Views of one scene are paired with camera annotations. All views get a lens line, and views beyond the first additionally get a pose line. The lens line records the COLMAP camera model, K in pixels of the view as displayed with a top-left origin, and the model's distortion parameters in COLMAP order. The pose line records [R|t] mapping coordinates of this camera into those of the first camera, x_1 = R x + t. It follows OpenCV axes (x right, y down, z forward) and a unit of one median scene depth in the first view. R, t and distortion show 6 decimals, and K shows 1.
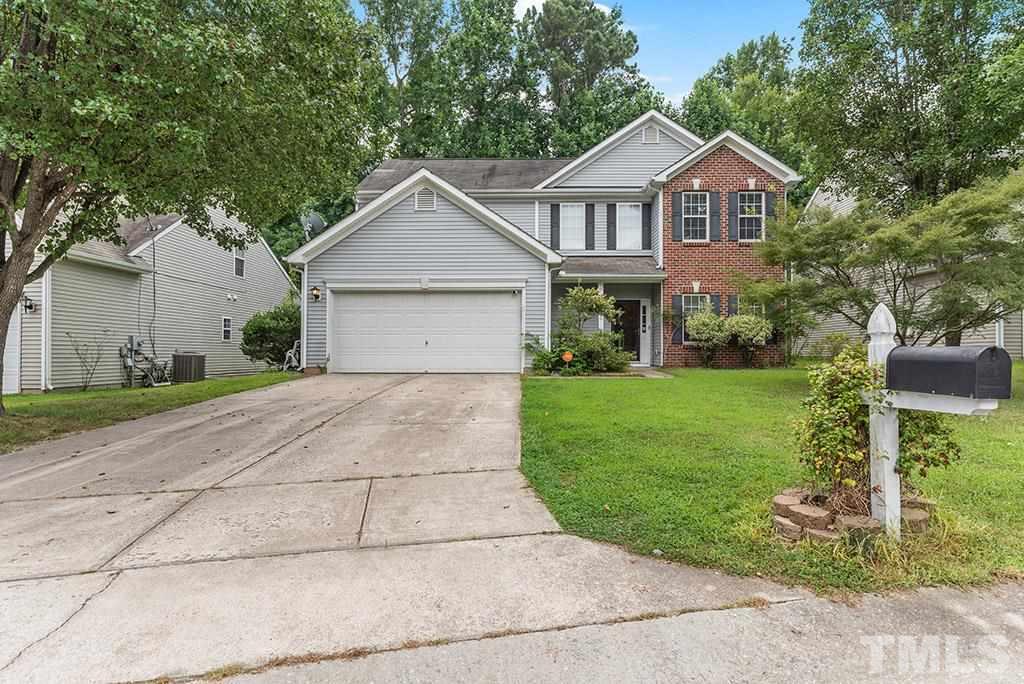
lens RADIAL K [[550.6, 0, 512.0], [0, 550.6, 342.0], [0, 0, 1]] dist [0.001006, 0.000007]
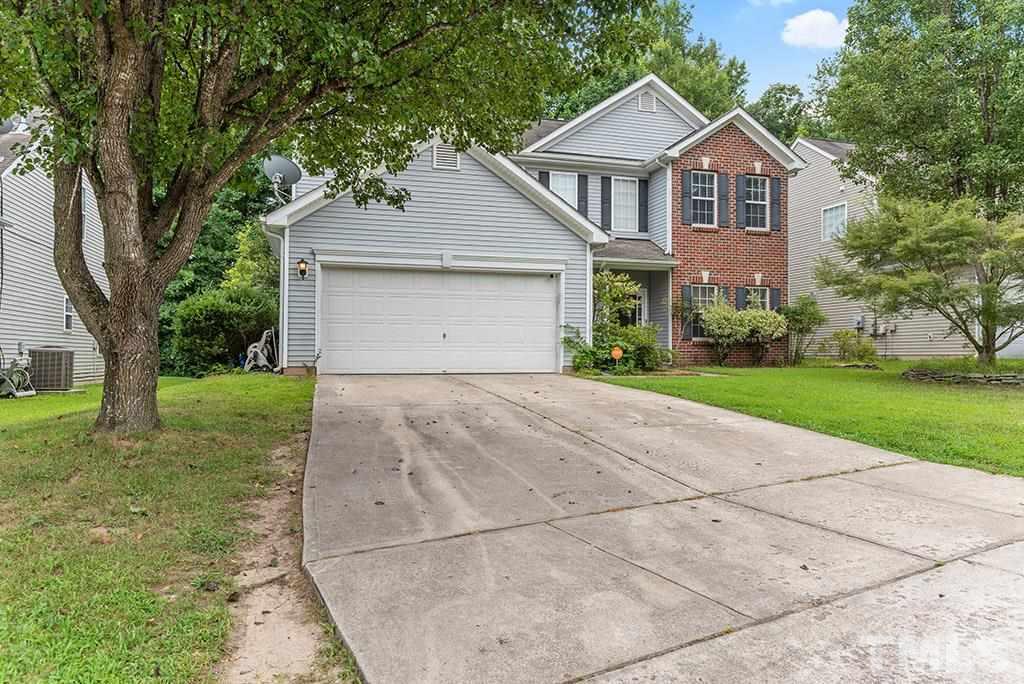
lens RADIAL K [[688.3, 0, 512.0], [0, 688.3, 342.0], [0, 0, 1]] dist [-0.002452, -0.000063]
pose [[0.954870, 0.006927, 0.296943, -0.301342], [-0.007484, 0.999972, 0.000741, 0.007982], [-0.296929, -0.002930, 0.954895, 0.018072]]
